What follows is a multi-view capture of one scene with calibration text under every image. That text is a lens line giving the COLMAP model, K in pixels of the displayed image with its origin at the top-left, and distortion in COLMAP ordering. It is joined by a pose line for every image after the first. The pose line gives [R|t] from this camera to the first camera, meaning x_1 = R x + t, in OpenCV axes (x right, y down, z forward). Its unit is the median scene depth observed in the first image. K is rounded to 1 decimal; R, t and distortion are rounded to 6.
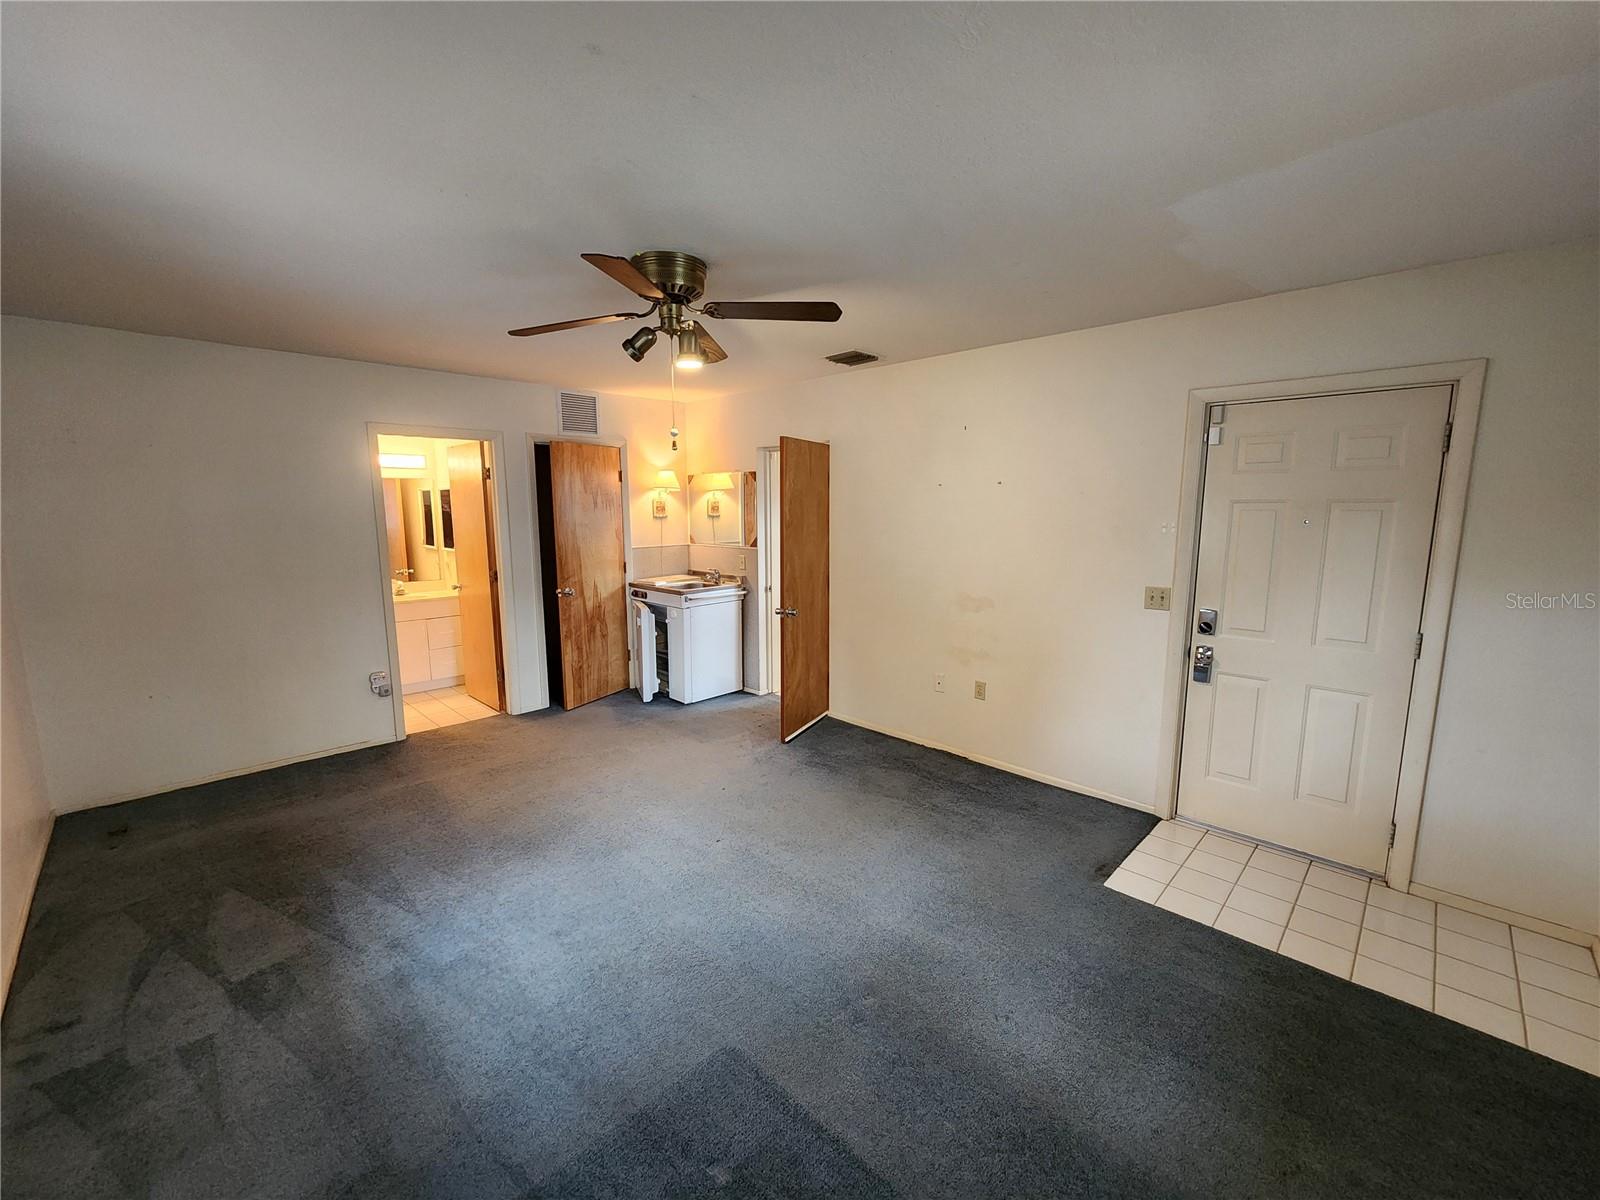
lens RADIAL K [[654.2, 0, 799.7], [0, 654.2, 593.0], [0, 0, 1]] dist [-0.002276, 0.000032]
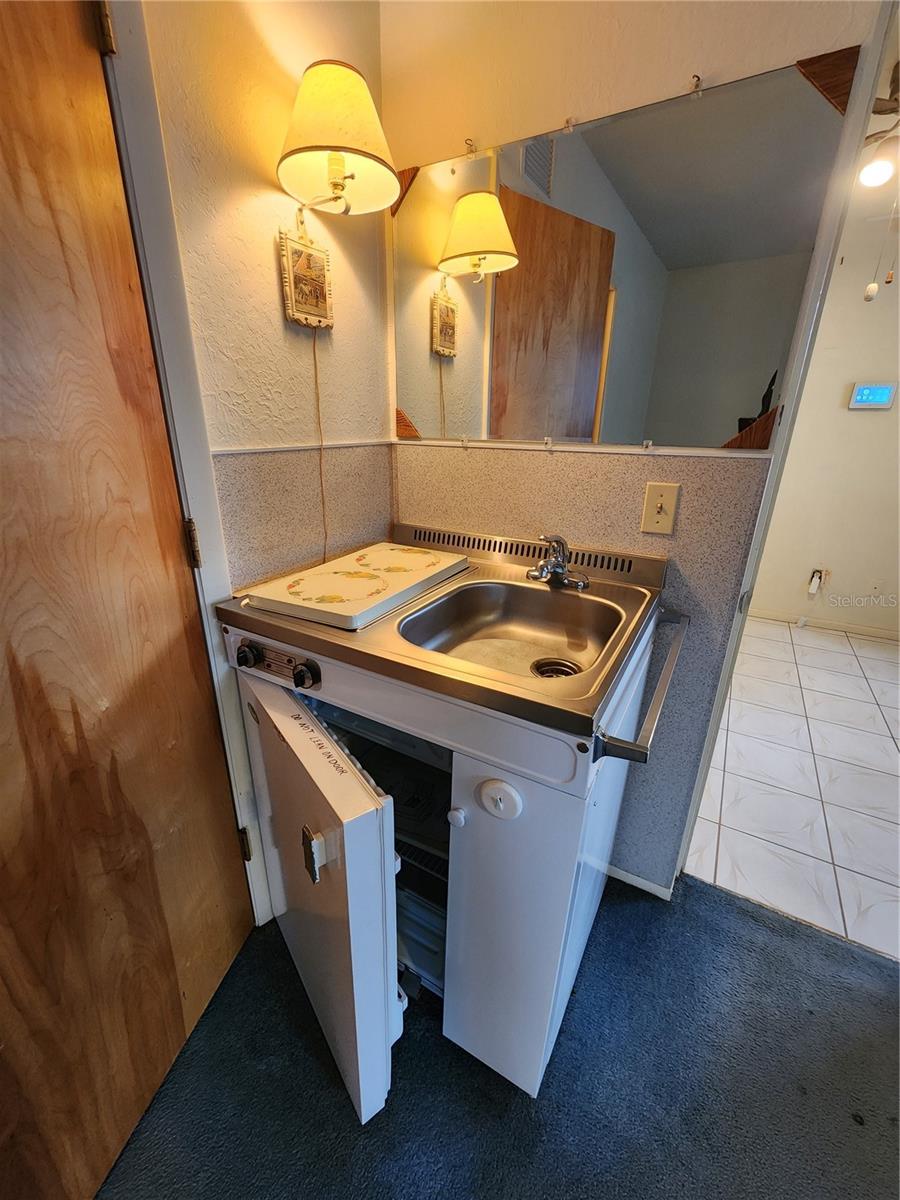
lens RADIAL K [[490.6, 0, 446.3], [0, 490.6, 598.2], [0, 0, 1]] dist [-0.002276, 0.000032]
pose [[0.966069, -0.080859, 0.245300, -0.222495], [0.027481, 0.976521, 0.213664, -0.054388], [-0.256818, -0.199673, 0.945609, 0.807006]]
